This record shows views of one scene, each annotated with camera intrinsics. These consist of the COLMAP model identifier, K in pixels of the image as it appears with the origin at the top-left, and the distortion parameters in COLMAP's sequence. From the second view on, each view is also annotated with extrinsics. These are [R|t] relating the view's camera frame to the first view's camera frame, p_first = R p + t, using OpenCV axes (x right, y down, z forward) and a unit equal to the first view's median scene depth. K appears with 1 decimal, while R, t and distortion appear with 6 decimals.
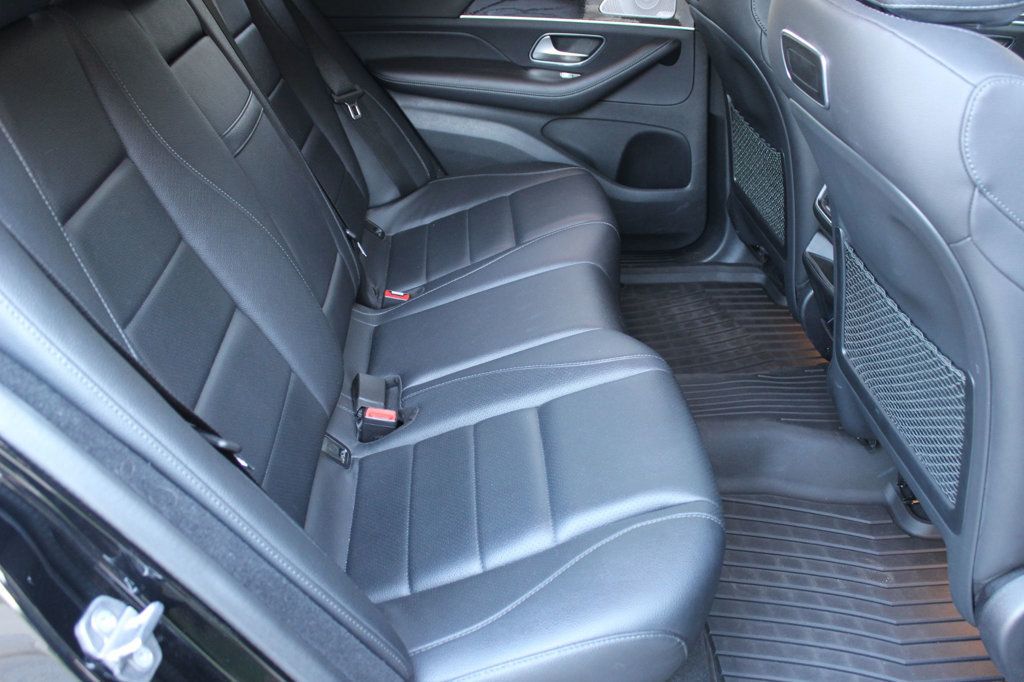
lens RADIAL K [[959.7, 0, 526.0], [0, 959.7, 343.5], [0, 0, 1]] dist [-0.142512, 0.139490]
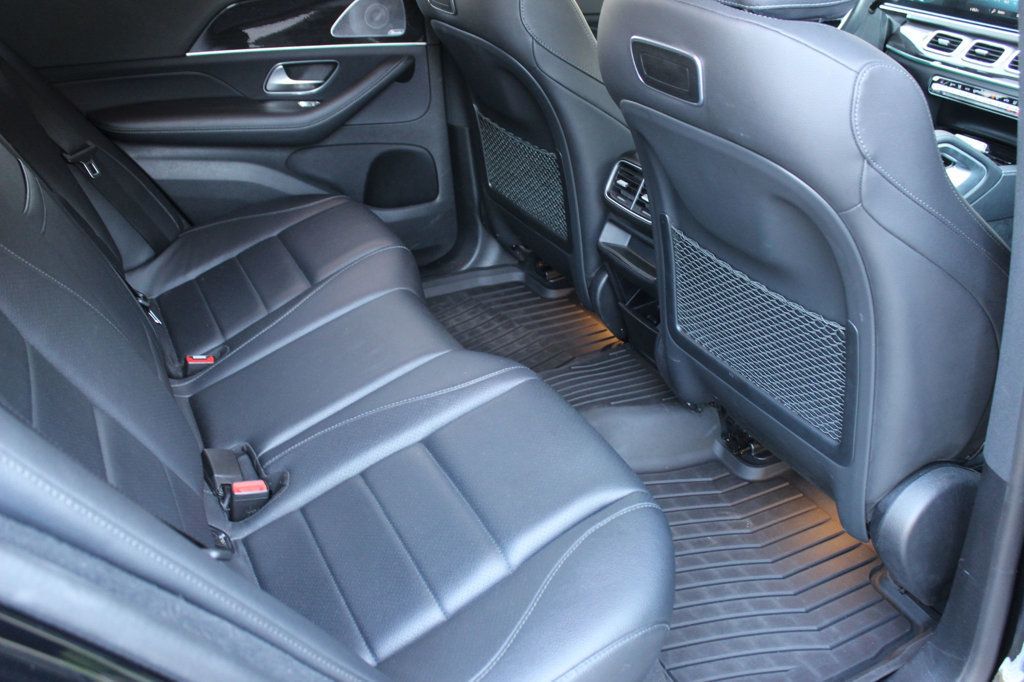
lens RADIAL K [[959.7, 0, 529.8], [0, 959.7, 340.5], [0, 0, 1]] dist [-0.150635, 0.149618]
pose [[0.918625, -0.187960, 0.347561, -0.135973], [0.193424, 0.980926, 0.019250, -0.020989], [-0.344550, 0.049543, 0.937460, 0.030404]]
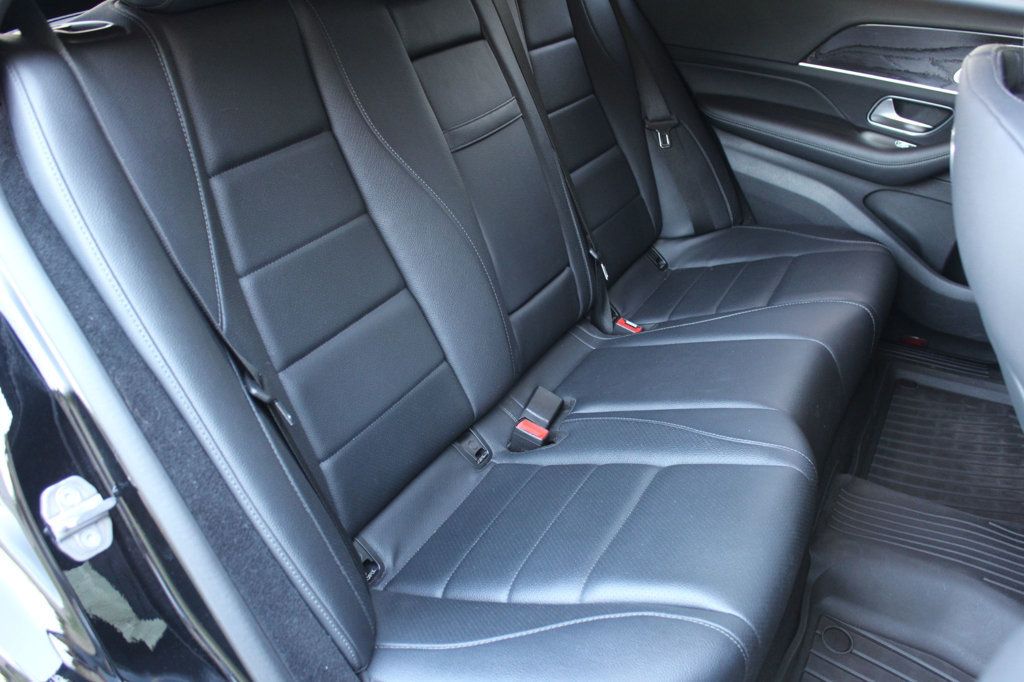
lens RADIAL K [[959.7, 0, 526.0], [0, 959.7, 343.5], [0, 0, 1]] dist [-0.142512, 0.139490]
pose [[0.865743, 0.255315, -0.430468, 0.177383], [-0.270709, 0.962302, 0.026311, -0.025898], [0.420958, 0.093753, 0.902222, 0.056997]]
